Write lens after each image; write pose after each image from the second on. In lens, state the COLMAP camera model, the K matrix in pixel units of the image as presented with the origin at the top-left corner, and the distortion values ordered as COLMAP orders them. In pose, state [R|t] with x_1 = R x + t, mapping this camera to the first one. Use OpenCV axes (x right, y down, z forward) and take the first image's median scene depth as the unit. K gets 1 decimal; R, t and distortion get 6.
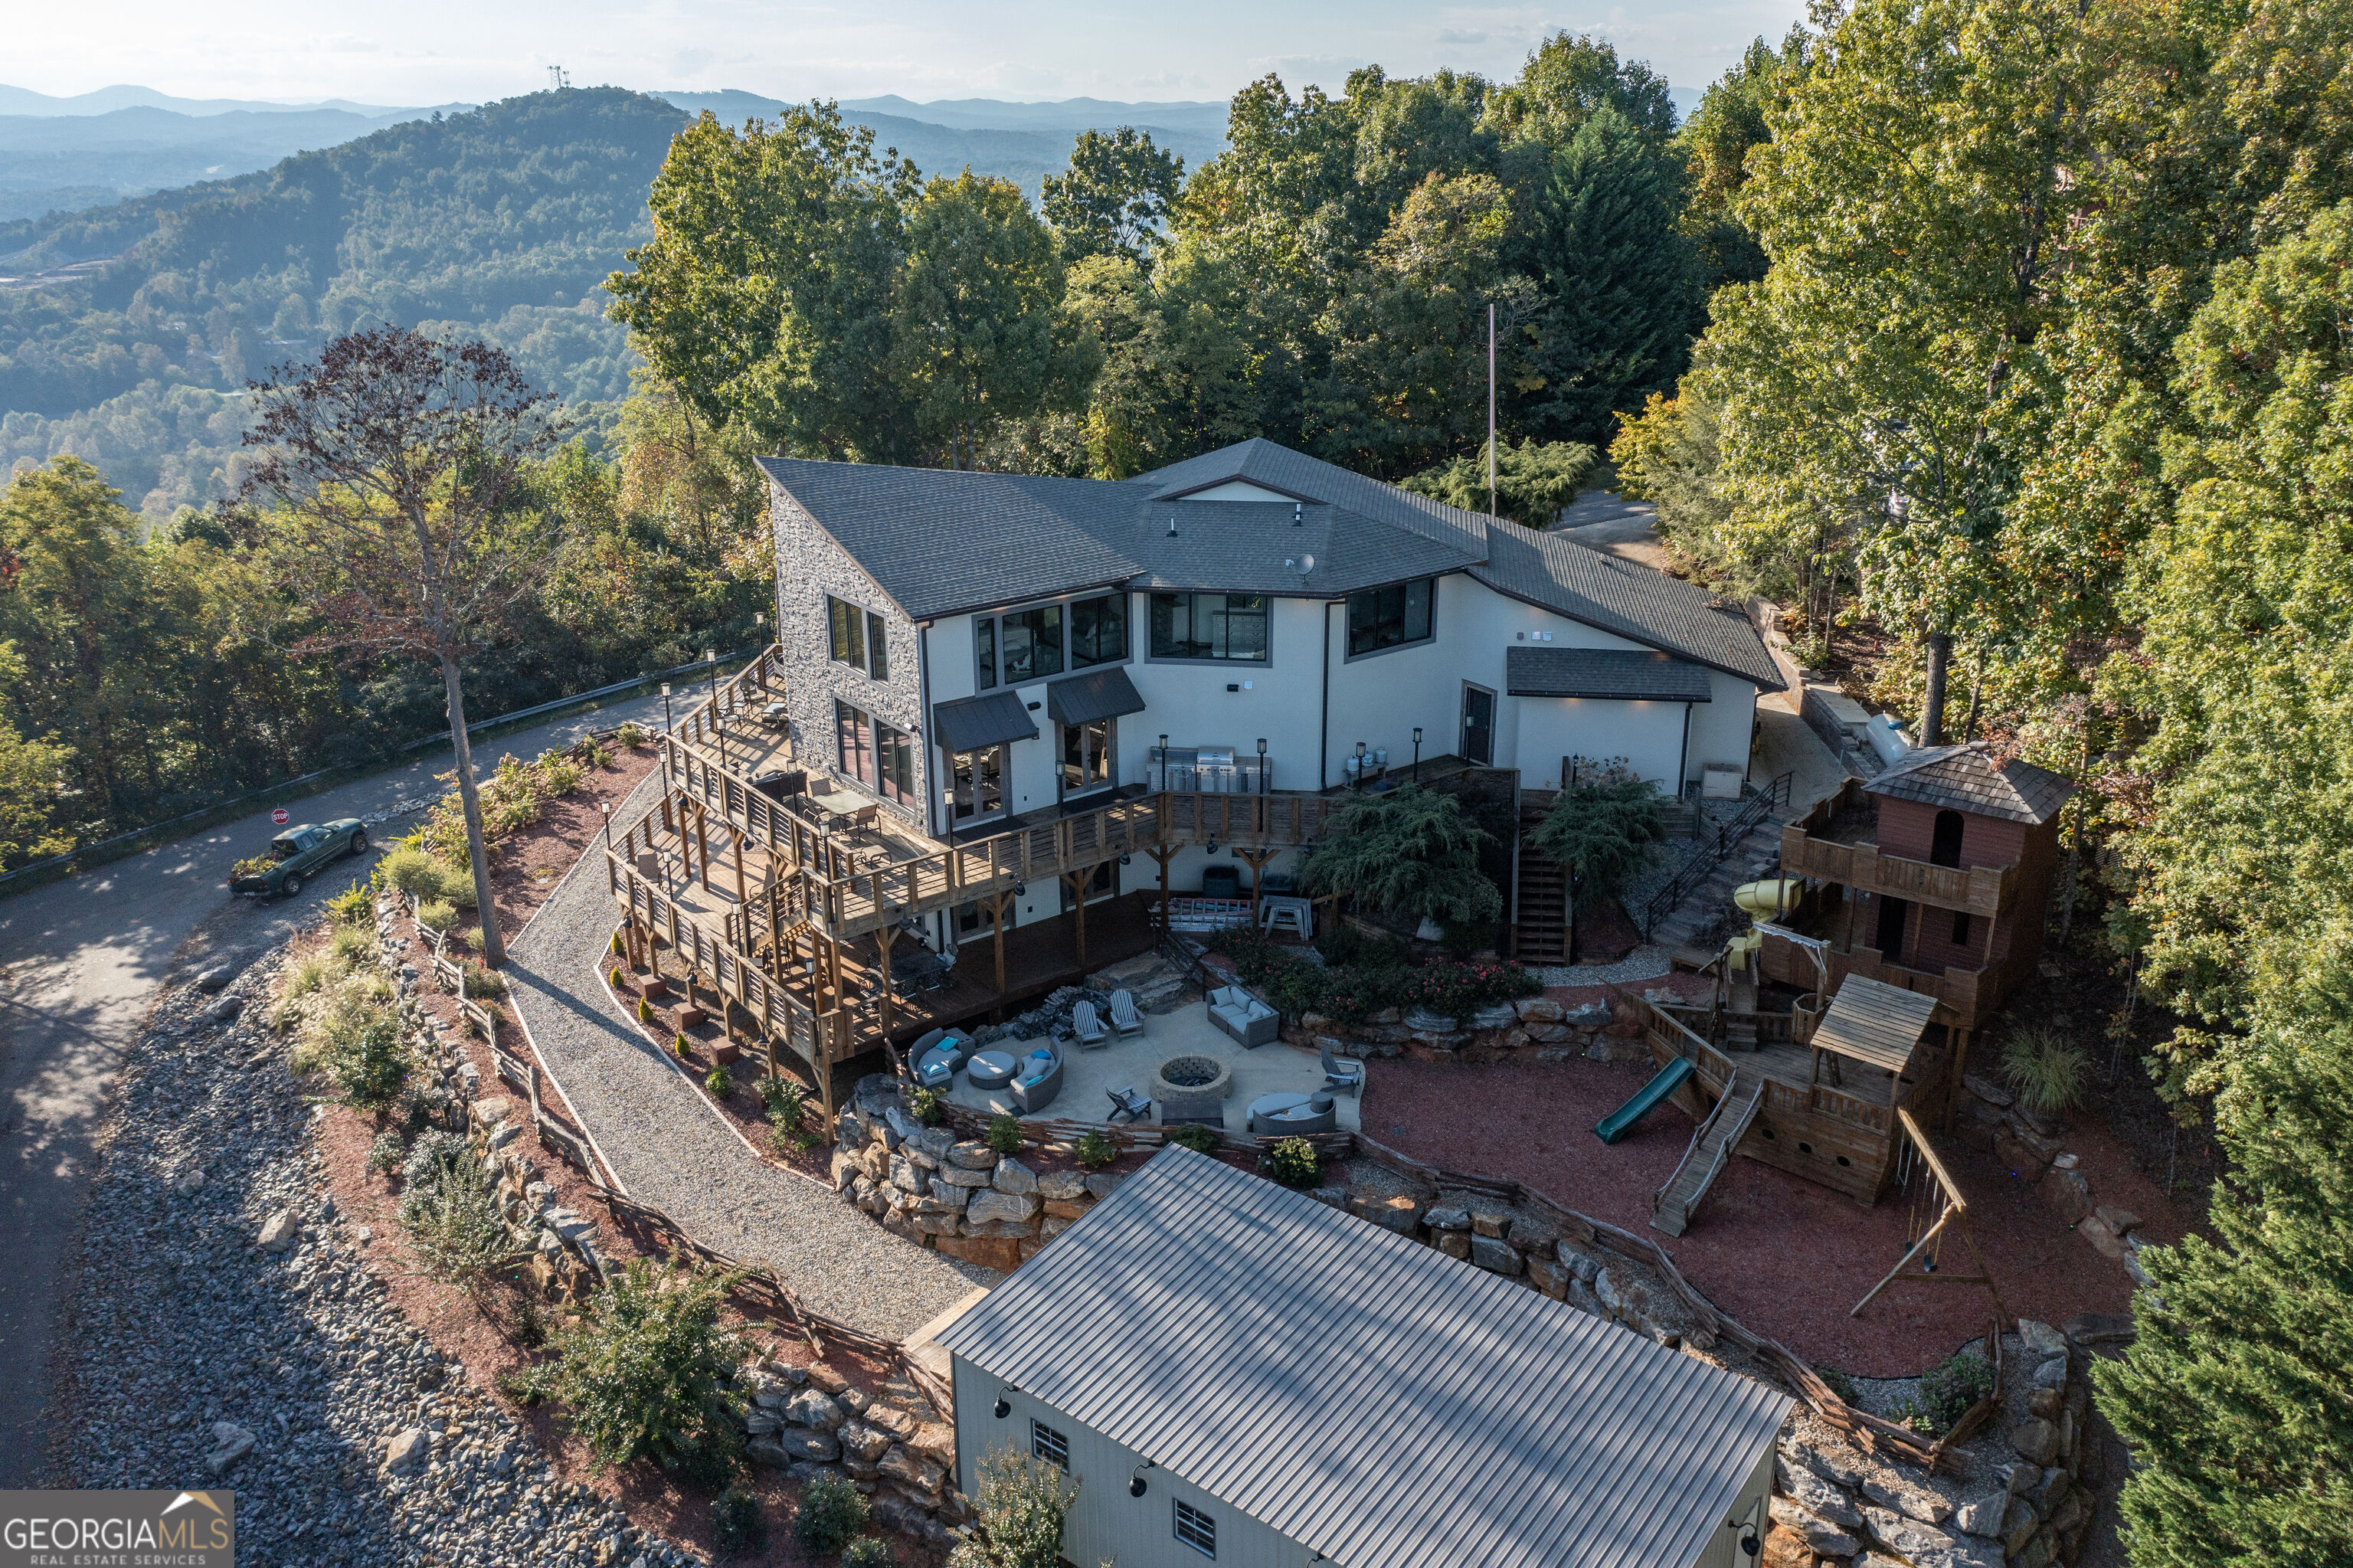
lens RADIAL K [[1854.9, 0, 1181.1], [0, 1854.9, 794.5], [0, 0, 1]] dist [-0.018594, 0.004962]
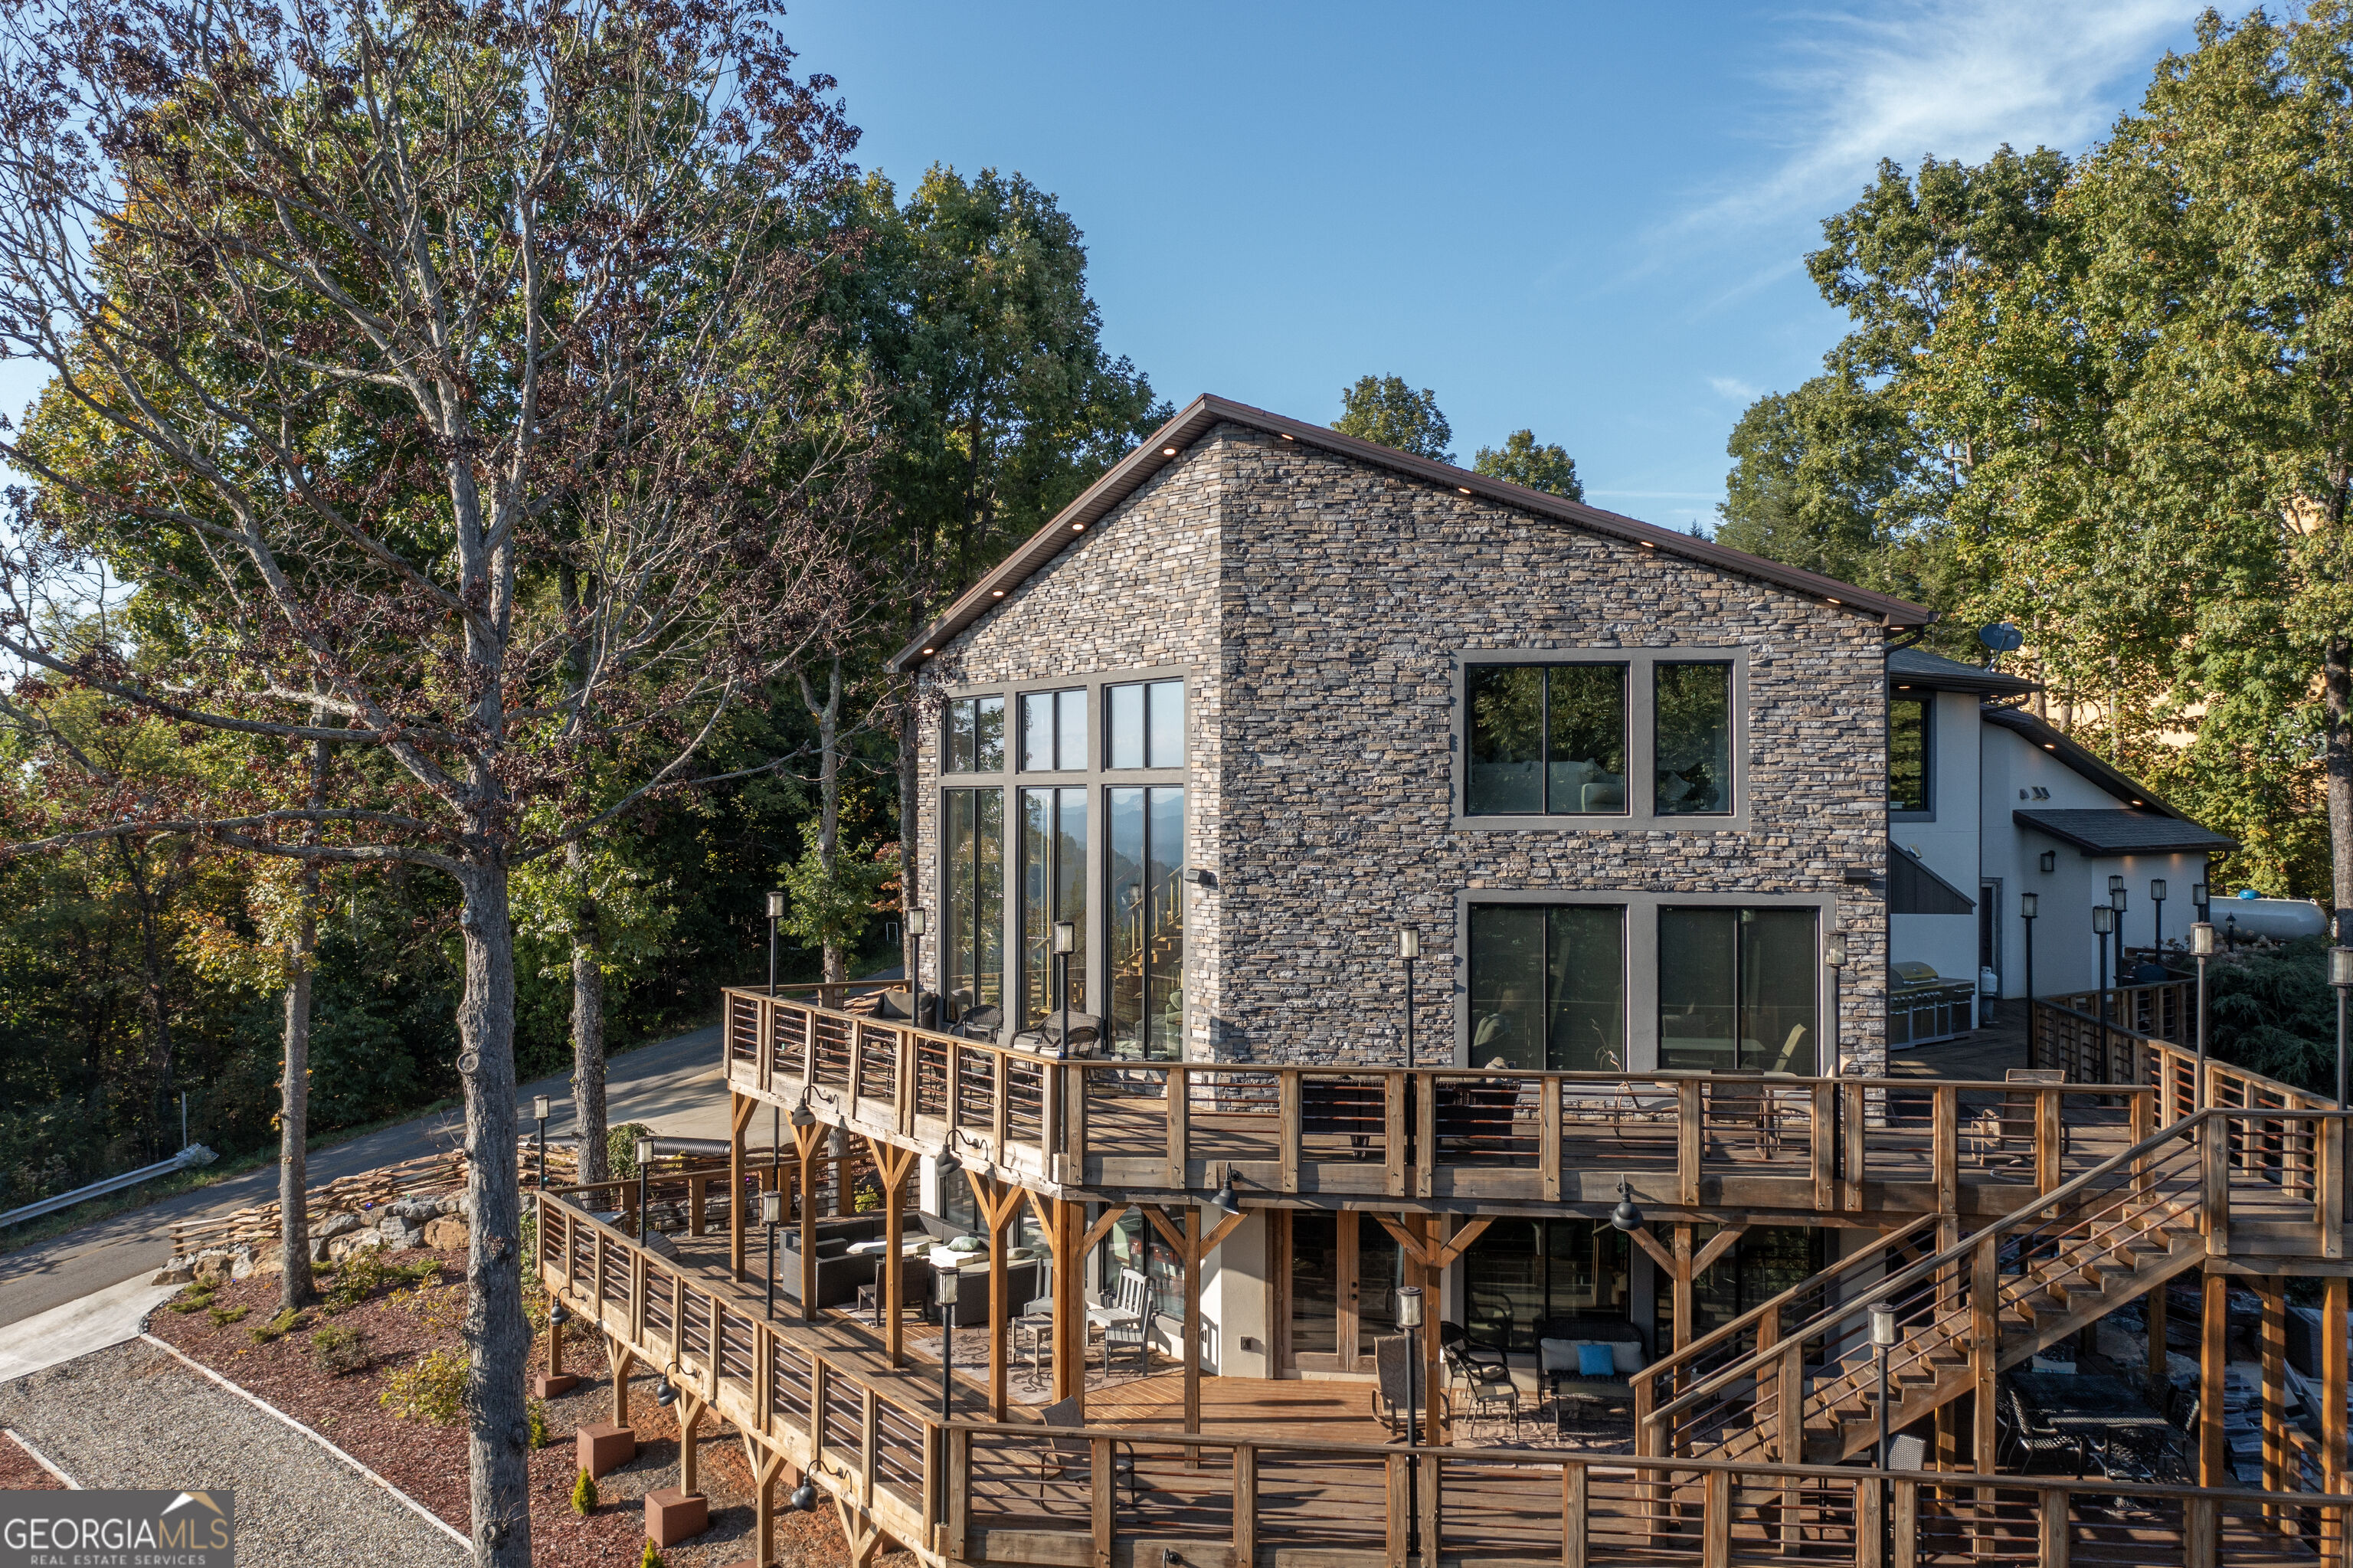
lens RADIAL K [[1815.6, 0, 1259.0], [0, 1815.6, 777.6], [0, 0, 1]] dist [-0.023903, 0.000400]
pose [[0.712924, 0.016876, 0.701038, -0.545038], [0.244048, 0.931243, -0.270604, 0.026487], [-0.657403, 0.364008, 0.659787, 0.759773]]
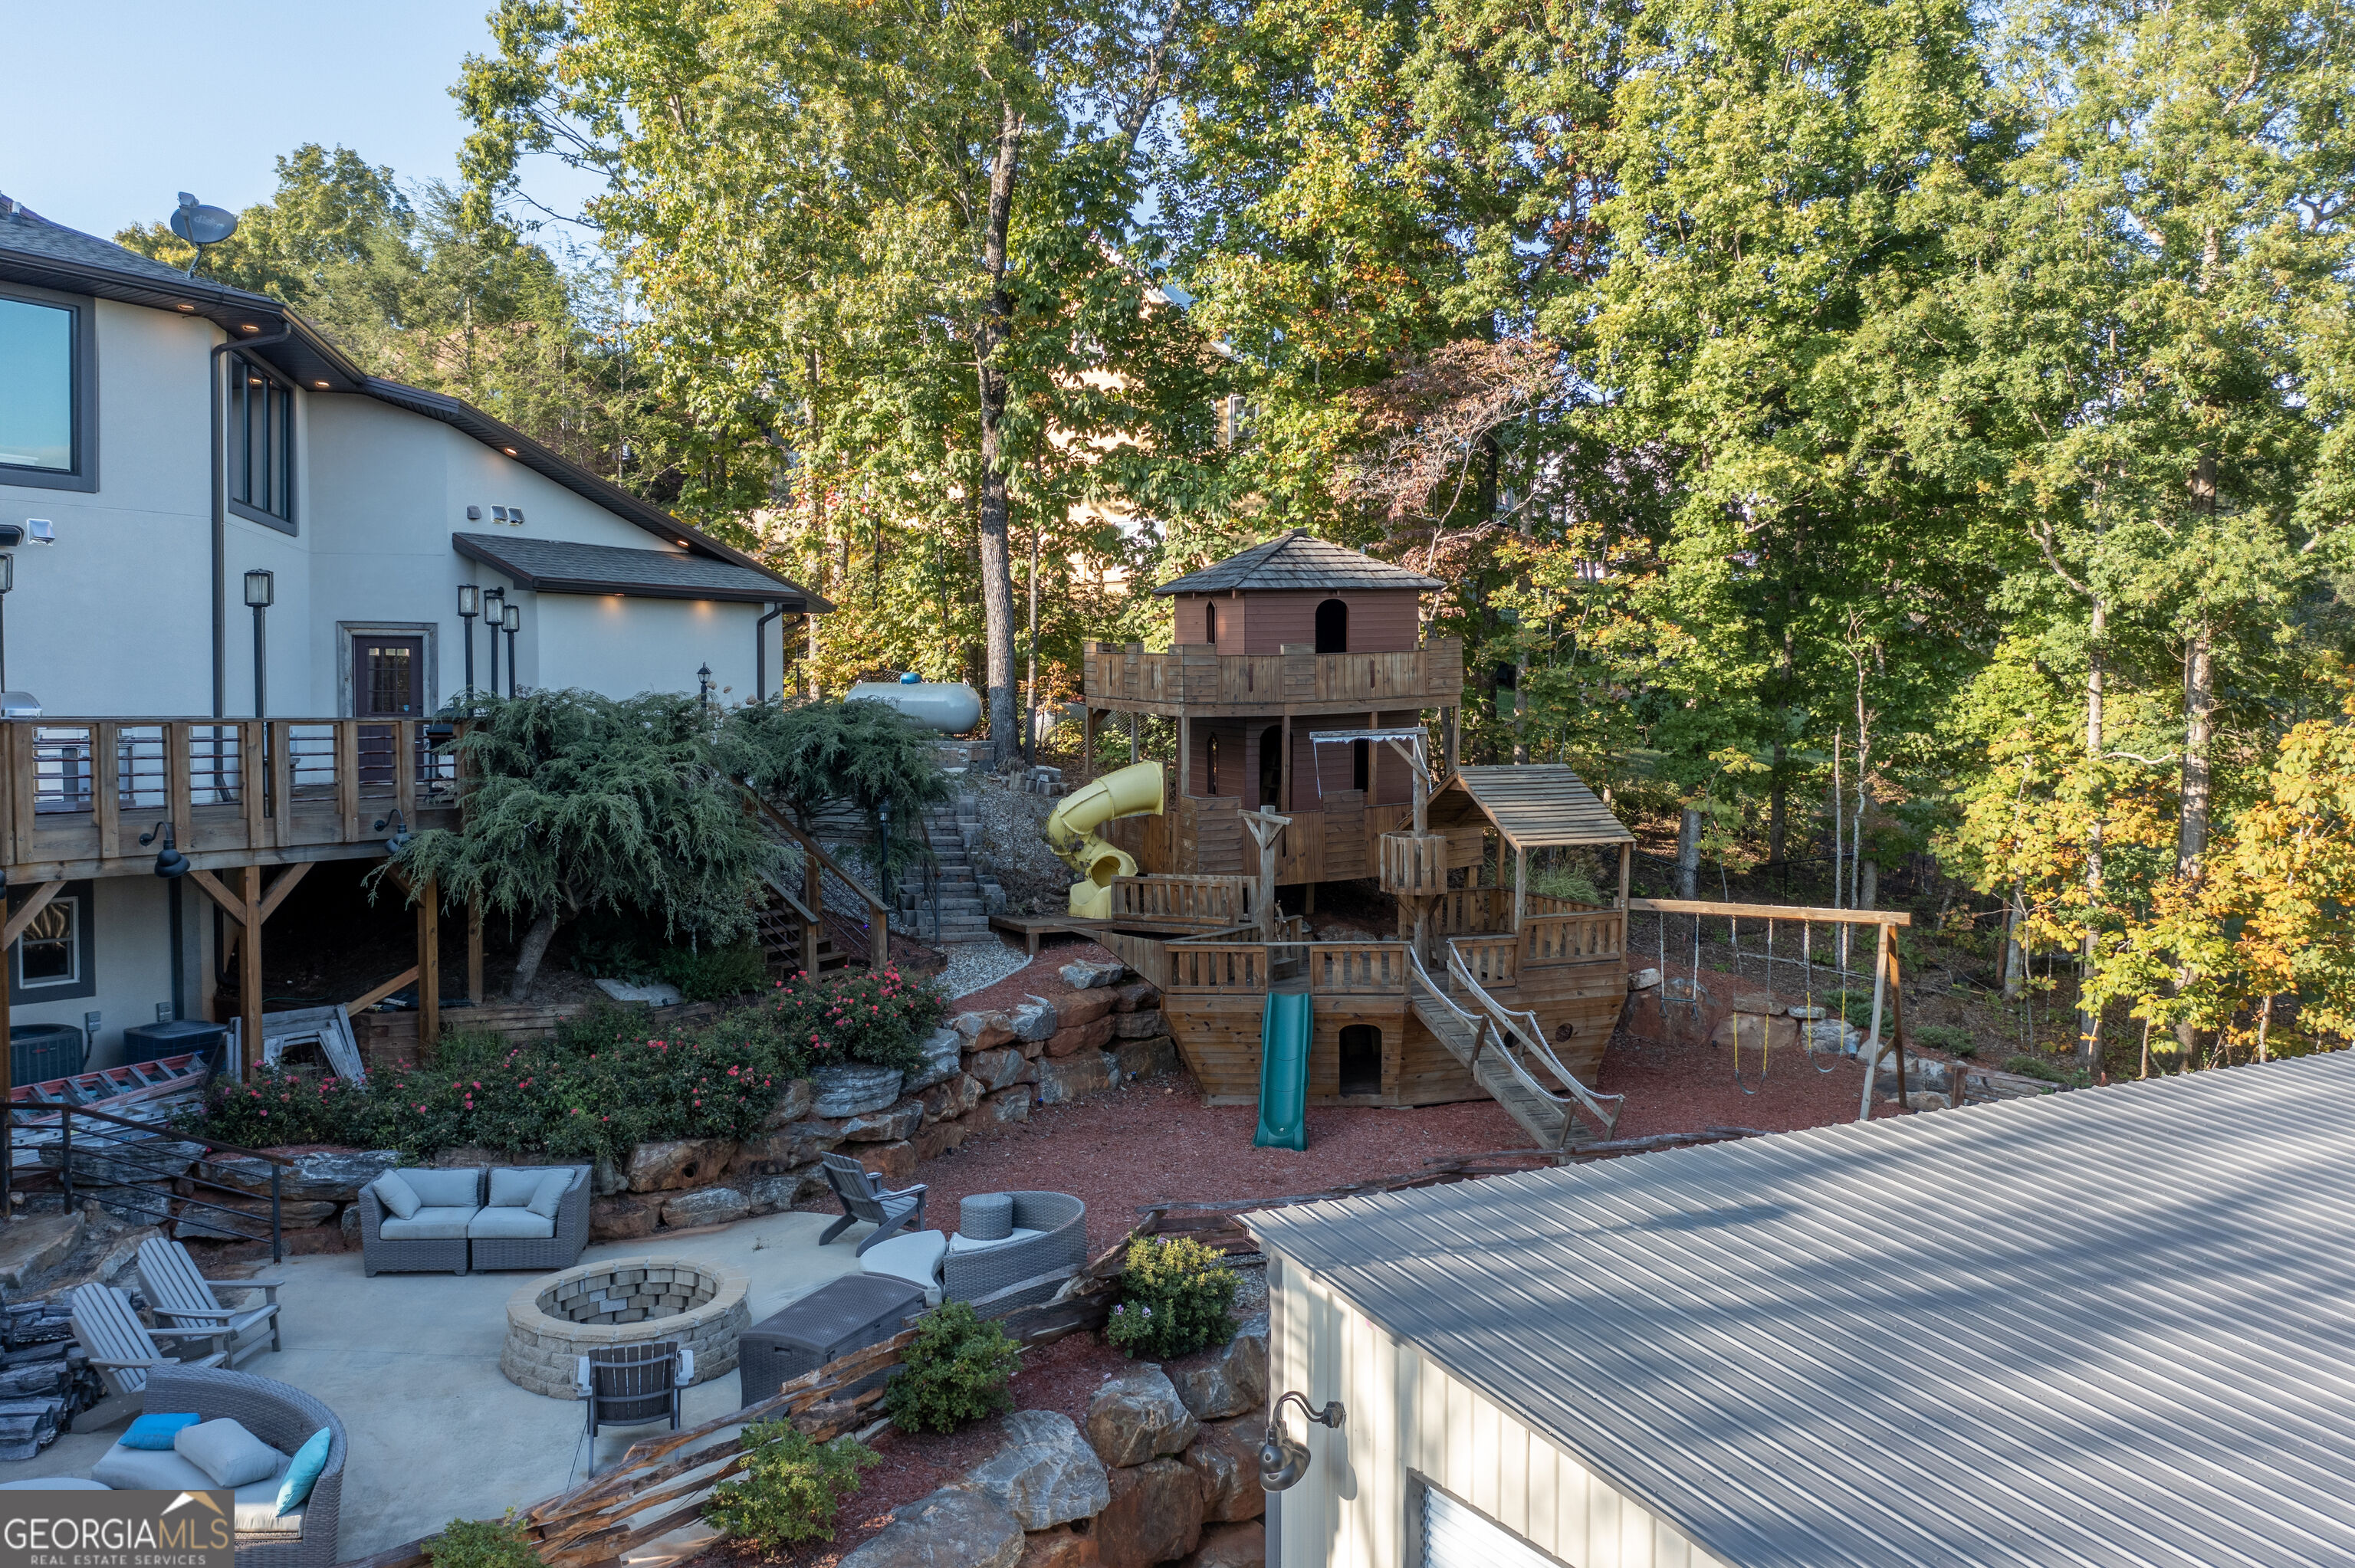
lens RADIAL K [[1871.1, 0, 1184.2], [0, 1871.1, 783.1], [0, 0, 1]] dist [-0.013721, 0.000531]
pose [[0.402500, -0.032129, 0.914856, -0.236682], [0.322584, 0.940255, -0.108903, 0.115906], [-0.856699, 0.338951, 0.388817, 0.670563]]
